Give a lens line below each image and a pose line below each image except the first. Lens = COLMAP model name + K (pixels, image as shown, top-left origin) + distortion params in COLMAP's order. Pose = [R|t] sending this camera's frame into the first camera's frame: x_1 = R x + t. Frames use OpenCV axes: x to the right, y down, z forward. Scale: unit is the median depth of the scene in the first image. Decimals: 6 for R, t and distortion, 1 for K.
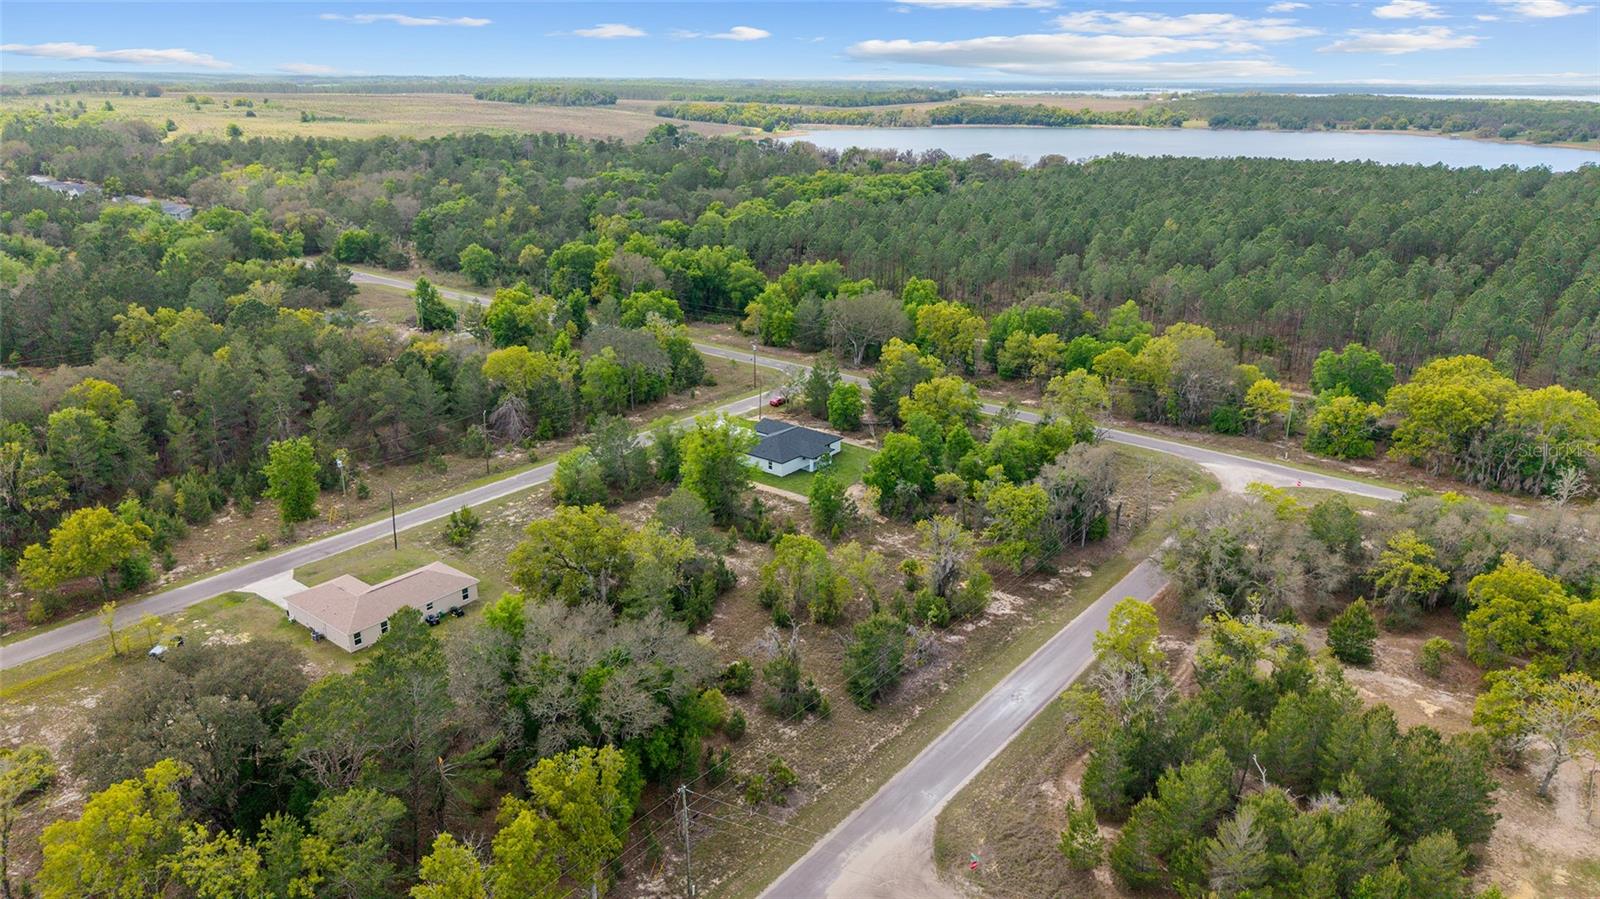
lens RADIAL K [[1077.4, 0, 809.6], [0, 1077.4, 456.2], [0, 0, 1]] dist [0.017124, -0.016865]
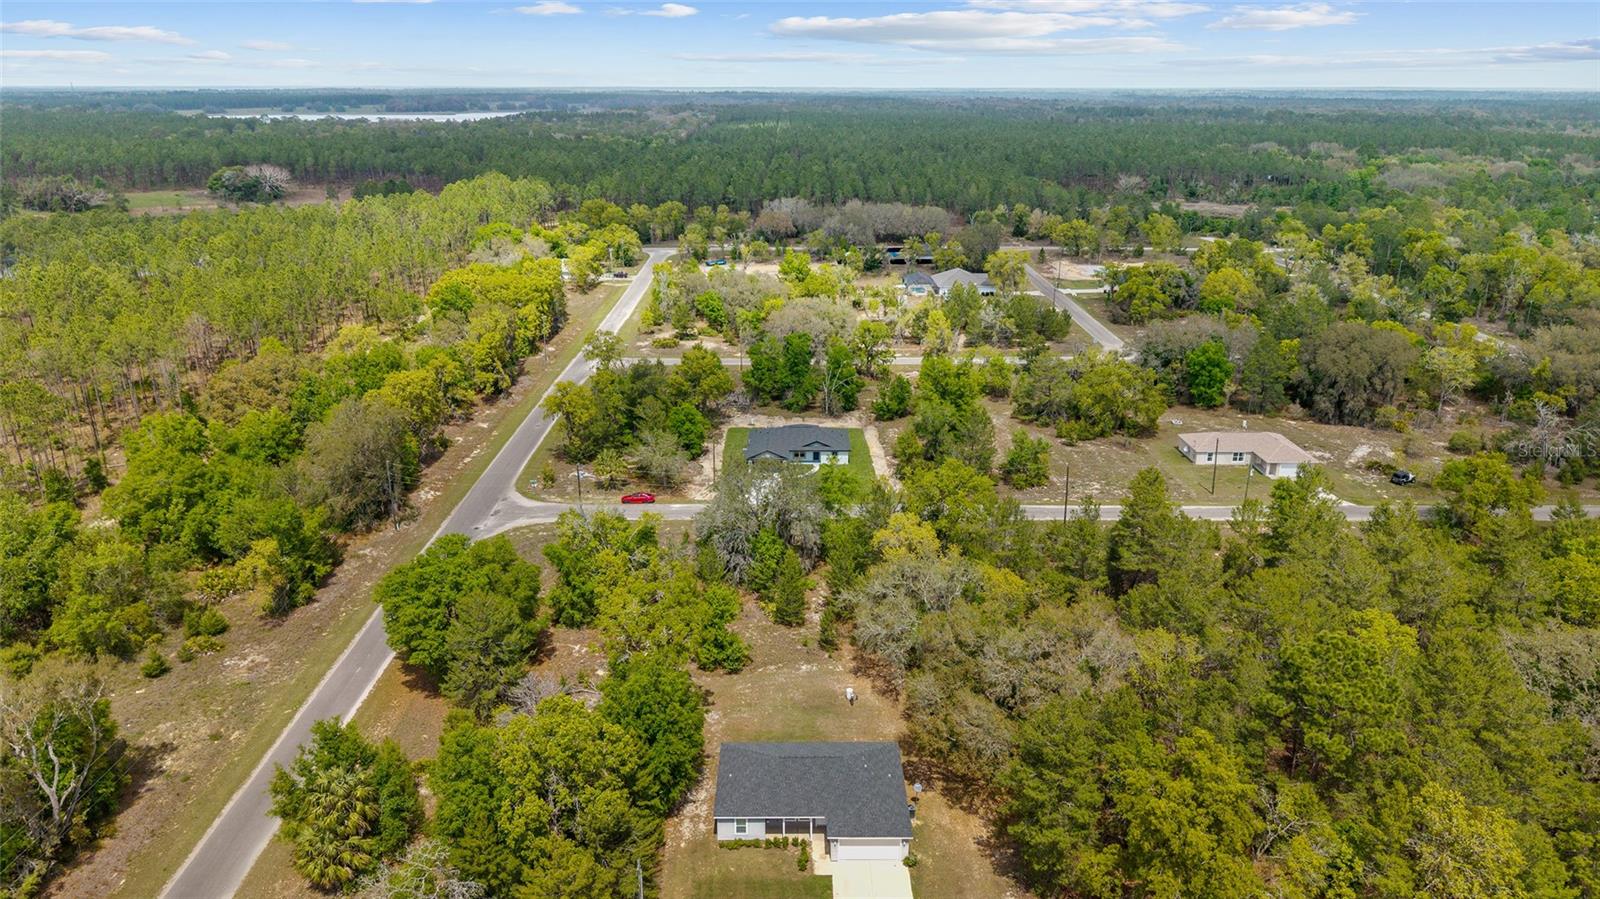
lens RADIAL K [[1077.4, 0, 806.8], [0, 1077.4, 455.5], [0, 0, 1]] dist [0.017124, -0.016865]
pose [[-0.631536, -0.263479, 0.729206, -0.644610], [0.245438, 0.824190, 0.510363, -0.432795], [-0.735474, 0.501288, -0.455838, 1.251923]]
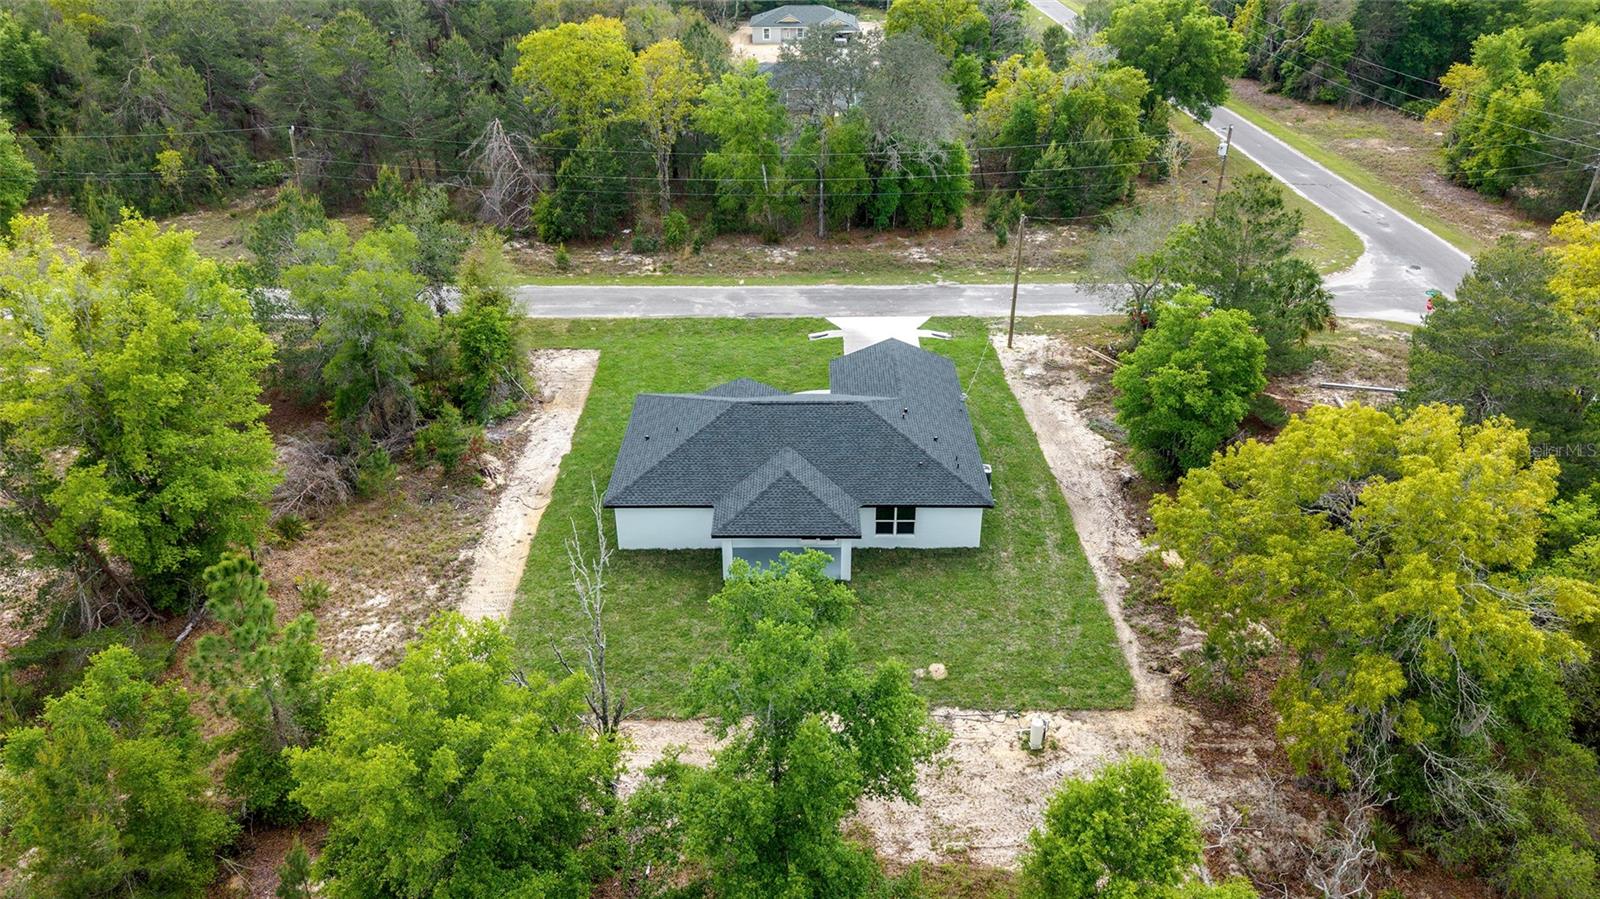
lens RADIAL K [[1077.4, 0, 788.0], [0, 1077.4, 487.5], [0, 0, 1]] dist [0.017124, -0.016865]
pose [[0.607112, 0.394260, -0.689909, 0.151635], [-0.253851, 0.918964, 0.301771, -0.073795], [0.752977, -0.008074, 0.657997, 0.701939]]
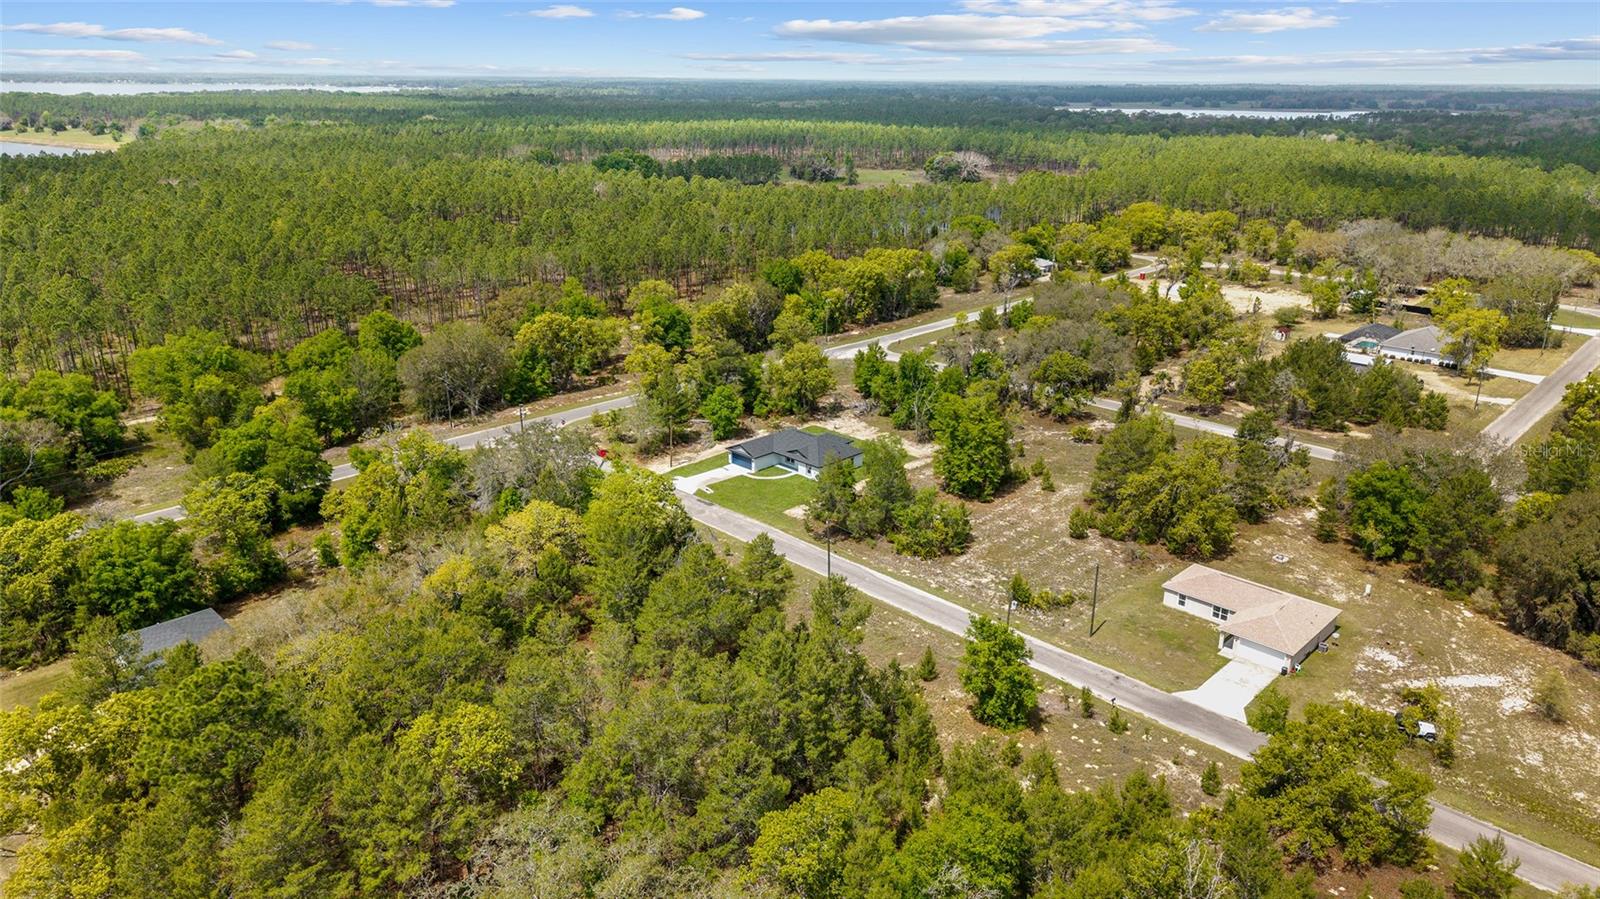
lens RADIAL K [[1077.4, 0, 808.0], [0, 1077.4, 449.6], [0, 0, 1]] dist [0.017124, -0.016865]
pose [[0.106222, -0.335519, 0.936026, -0.799026], [0.318248, 0.903306, 0.287675, -0.247695], [-0.942038, 0.267331, 0.202729, 0.691565]]
